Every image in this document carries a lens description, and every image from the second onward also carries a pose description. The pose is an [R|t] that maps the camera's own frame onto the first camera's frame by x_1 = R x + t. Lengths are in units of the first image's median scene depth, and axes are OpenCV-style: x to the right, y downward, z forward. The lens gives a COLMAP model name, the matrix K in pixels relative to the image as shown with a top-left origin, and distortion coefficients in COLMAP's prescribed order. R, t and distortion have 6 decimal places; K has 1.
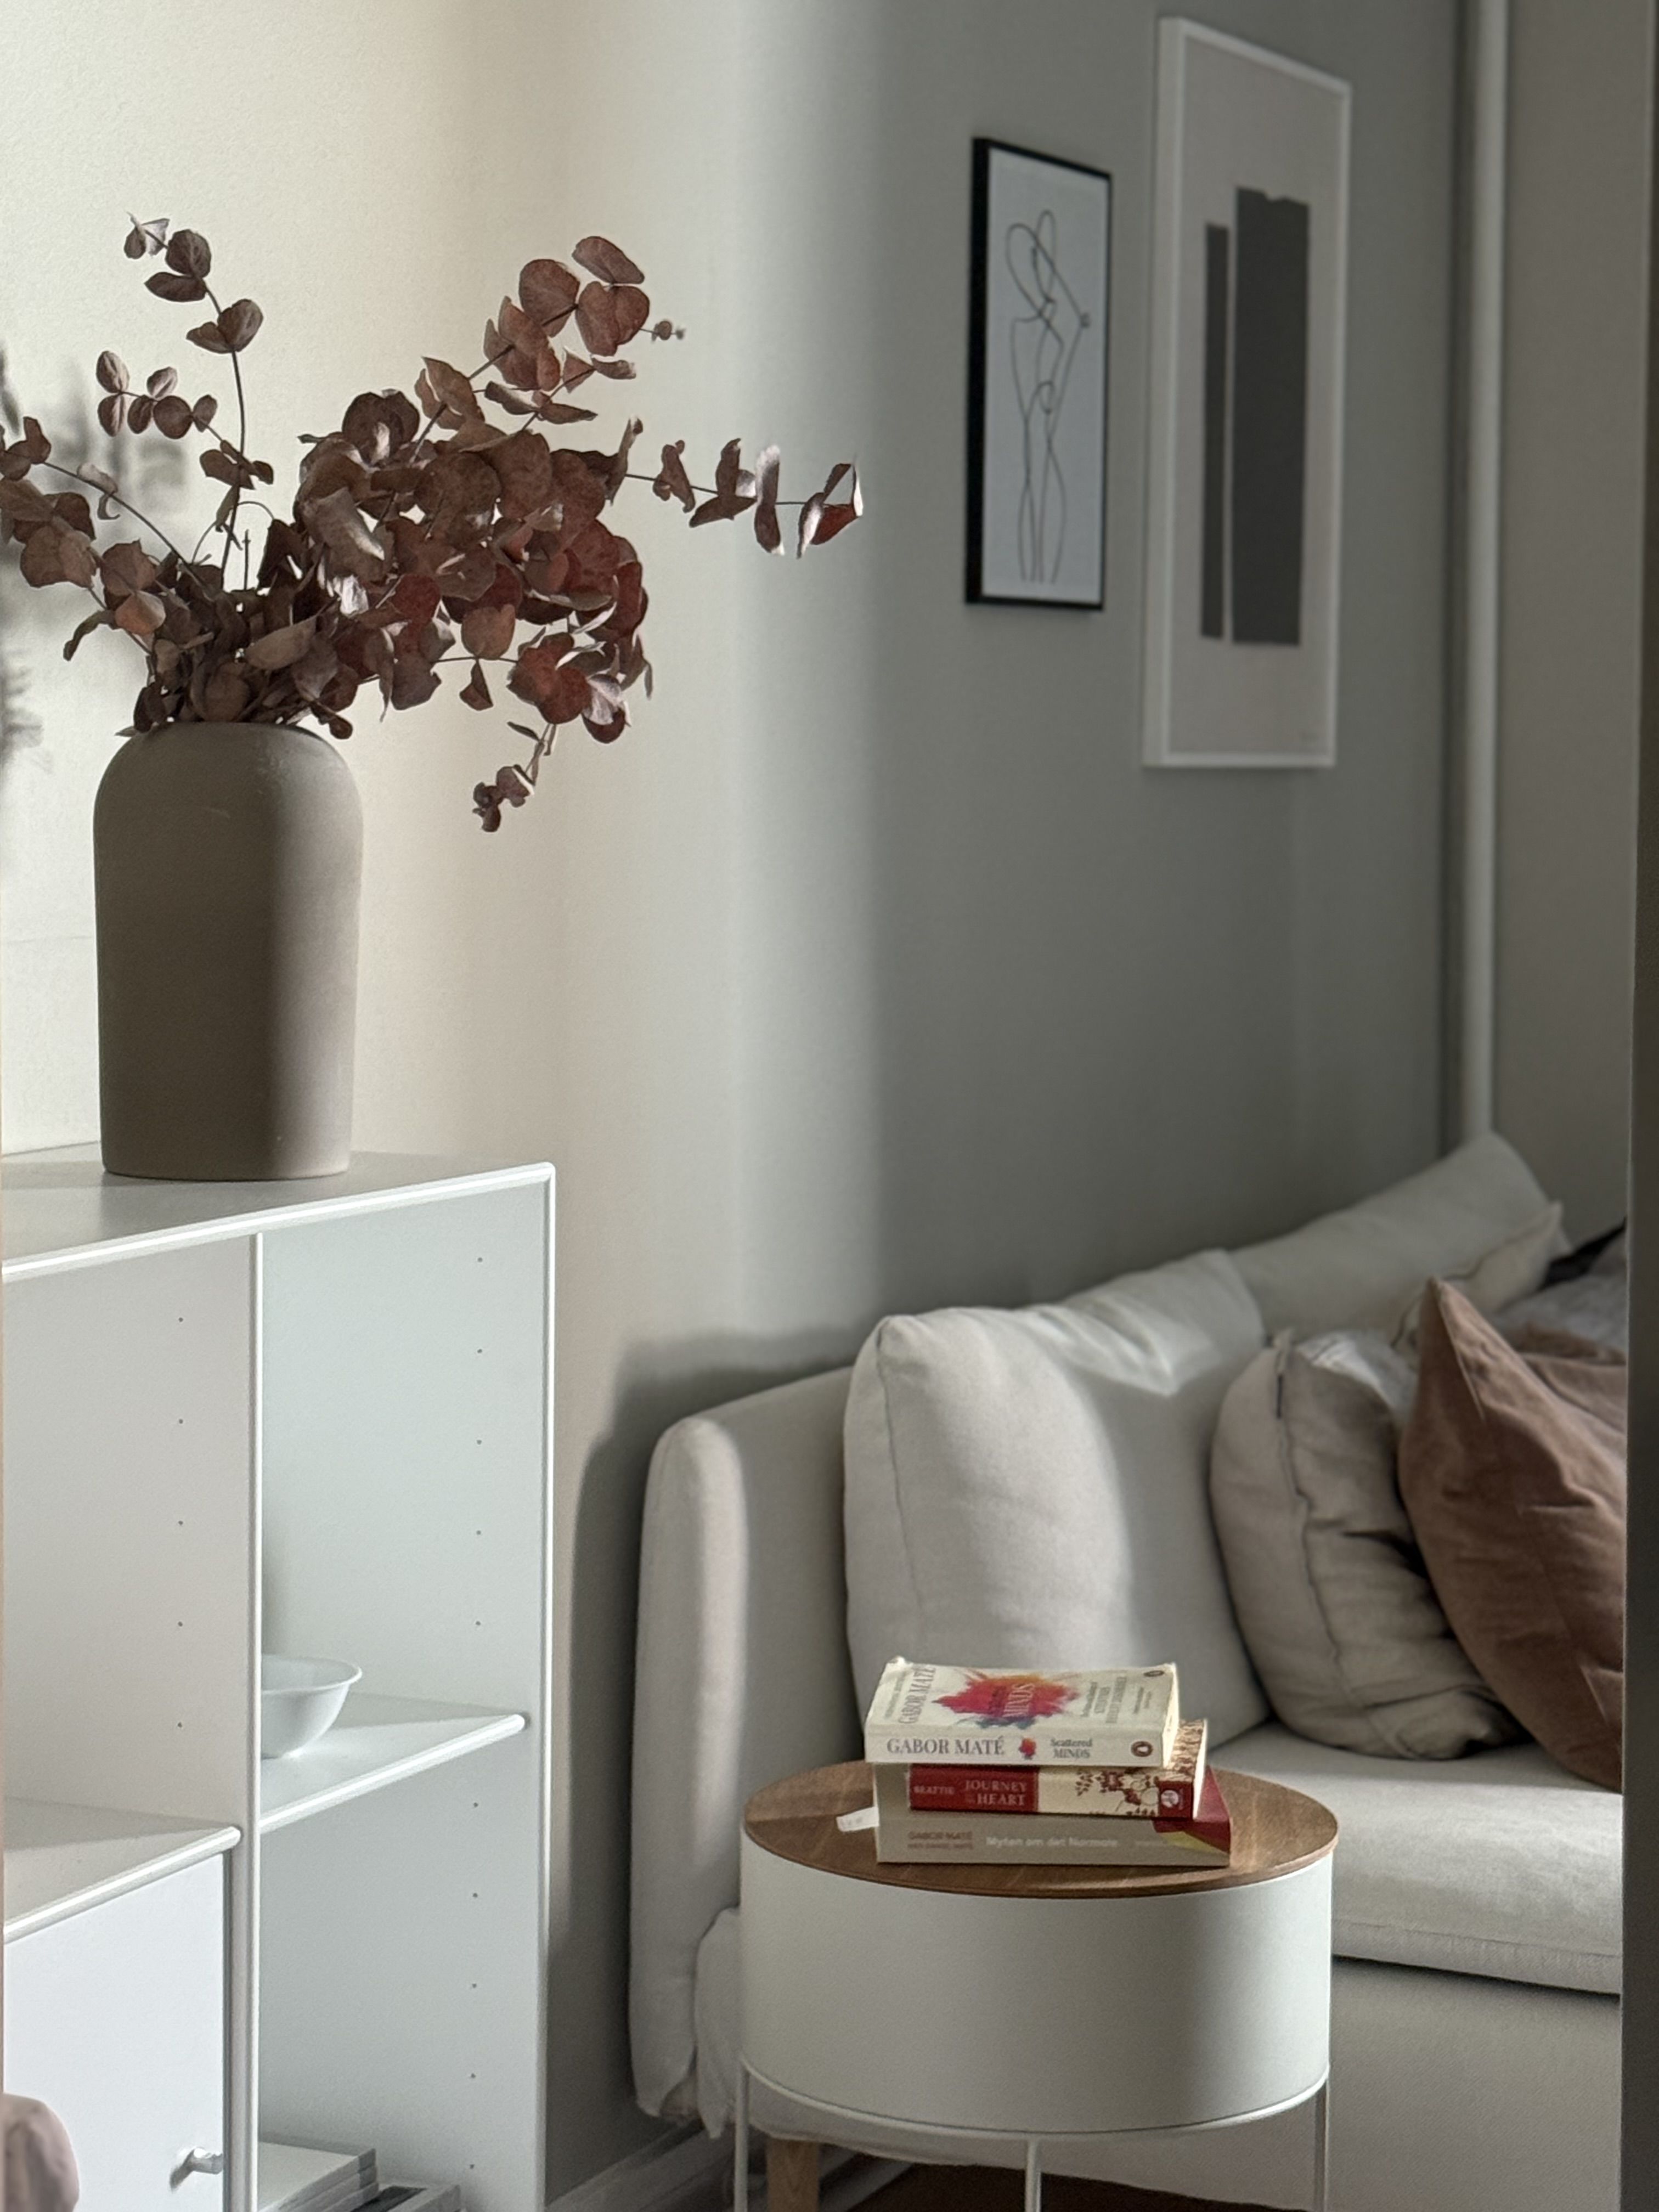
lens RADIAL K [[4964.4, 0, 828.6], [0, 4964.4, 1105.8], [0, 0, 1]] dist [0.029309, 0.000000]
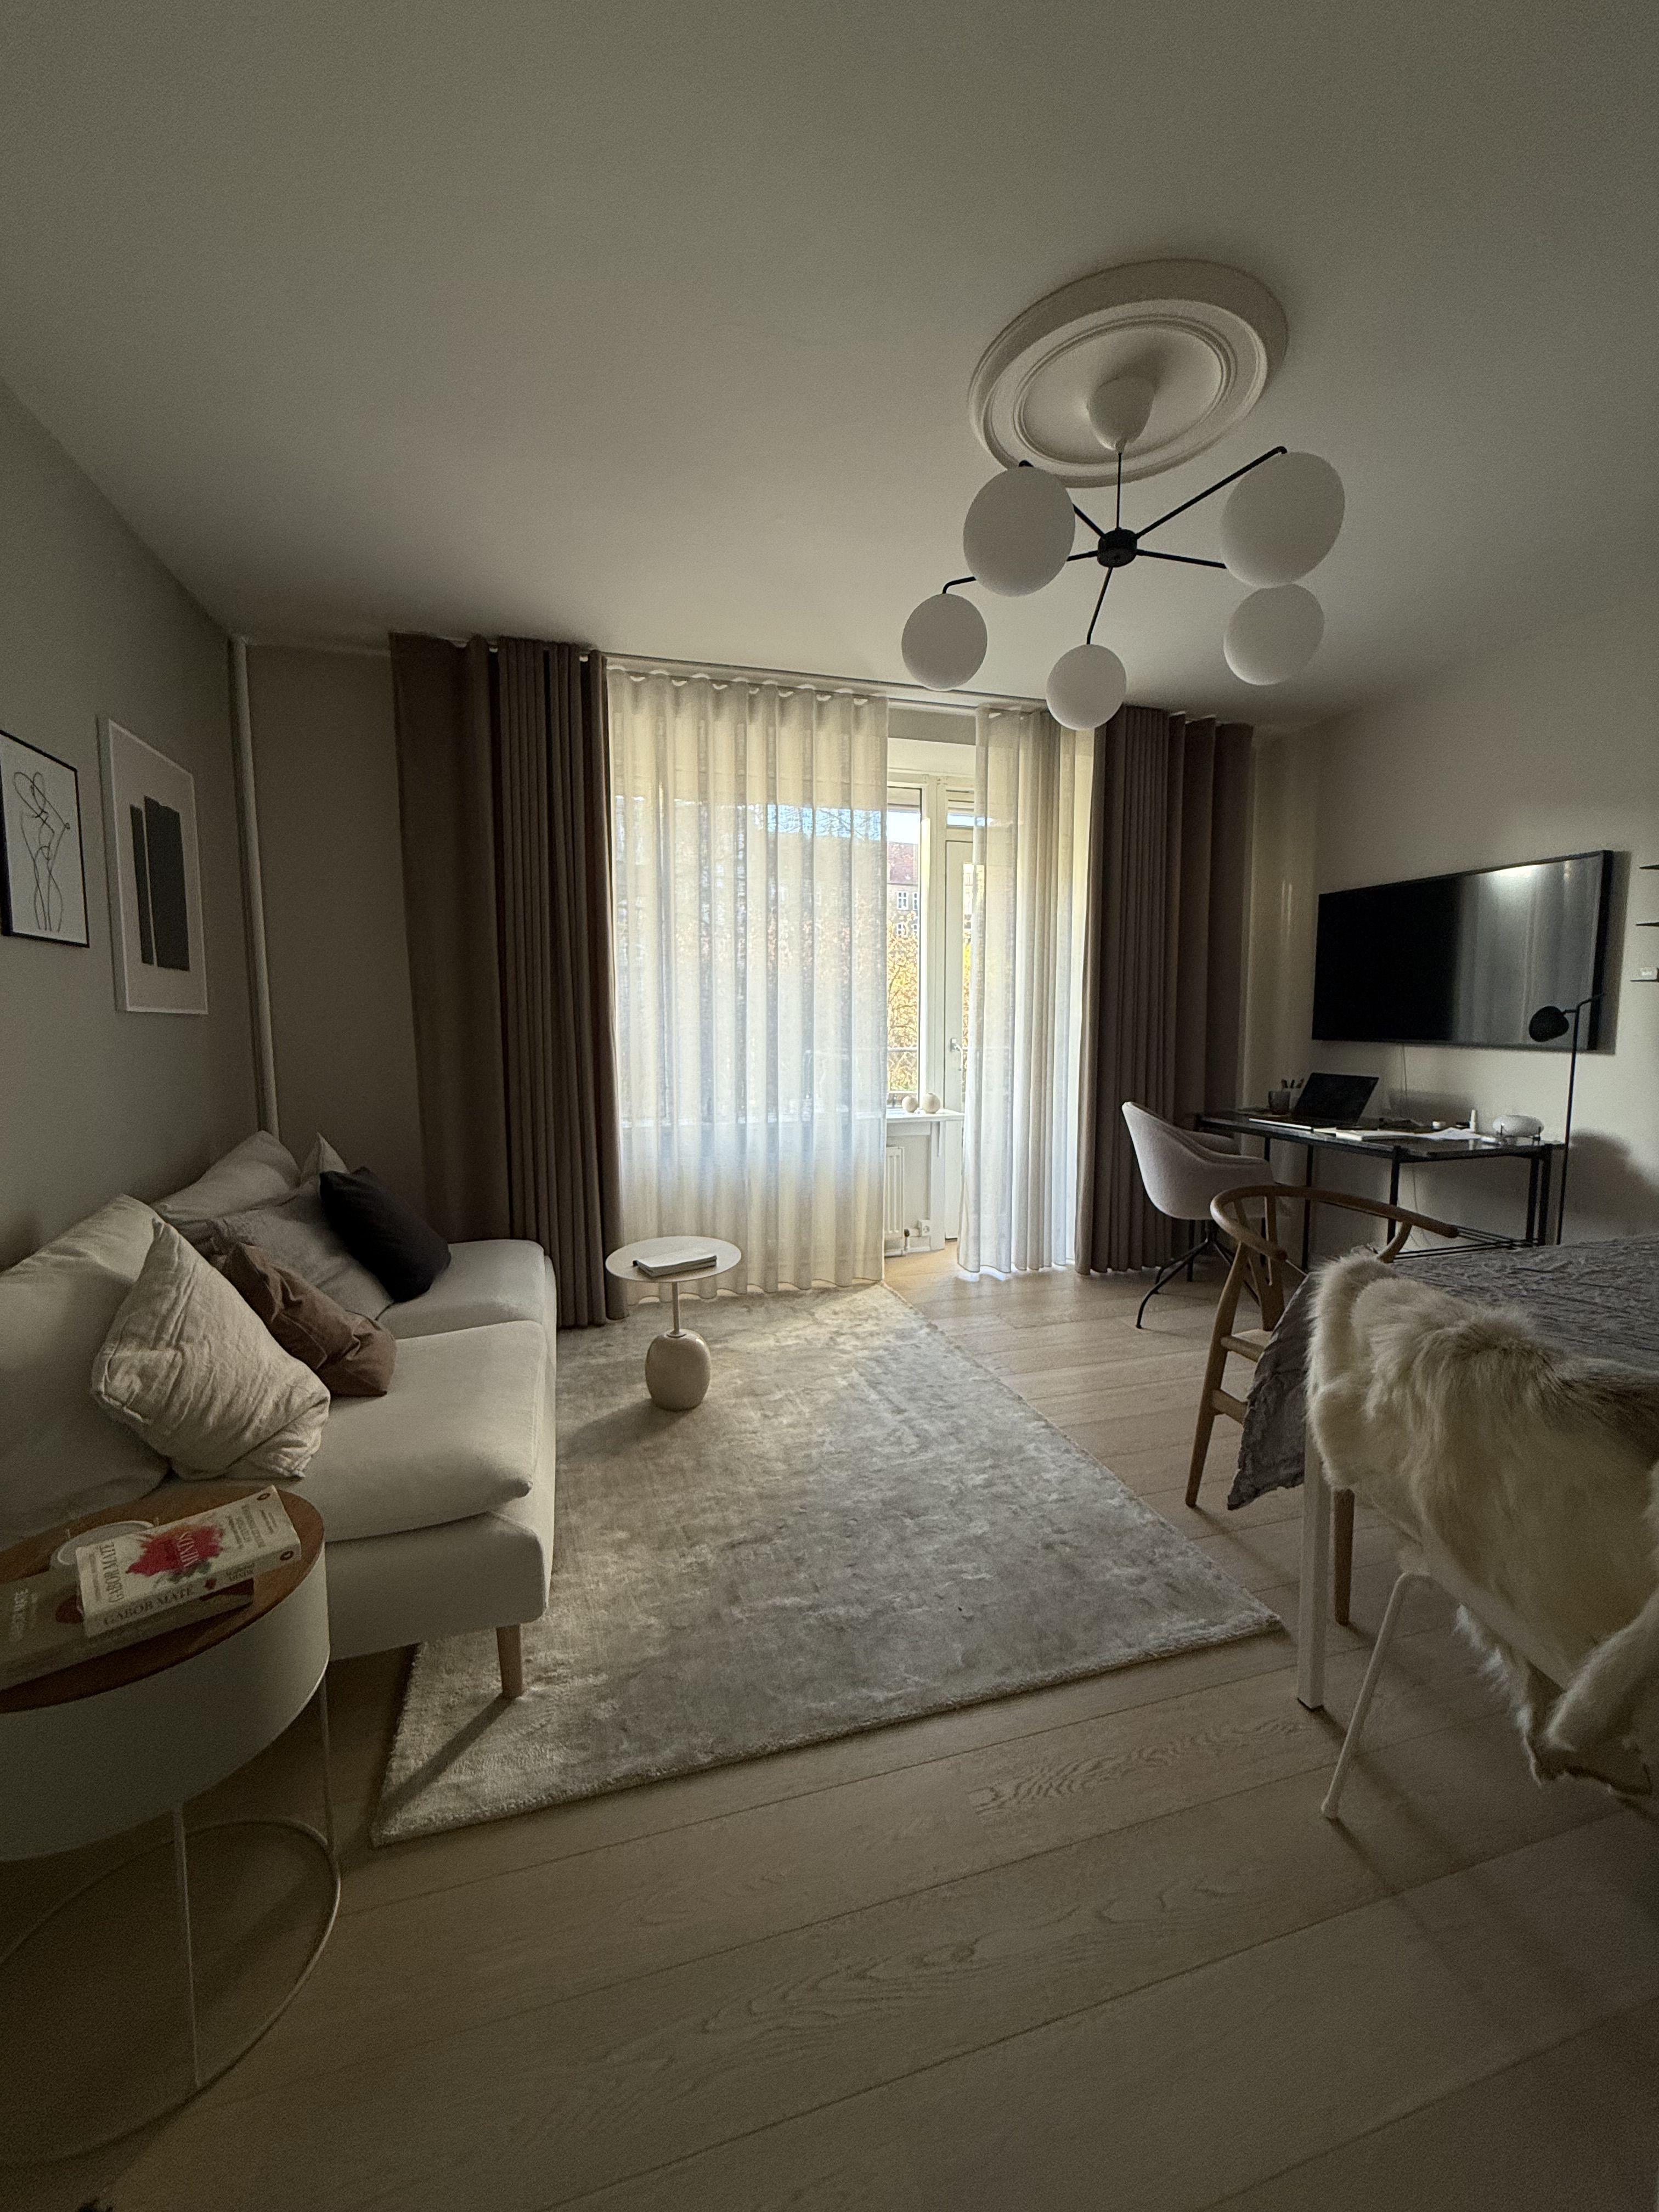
lens RADIAL K [[891.1, 0, 822.4], [0, 891.1, 1099.7], [0, 0, 1]] dist [-0.001515, -0.000078]
pose [[0.765375, -0.071241, 0.639629, 0.046100], [0.066812, 0.997280, 0.031129, -0.012654], [-0.640107, 0.018910, 0.768053, 0.424310]]
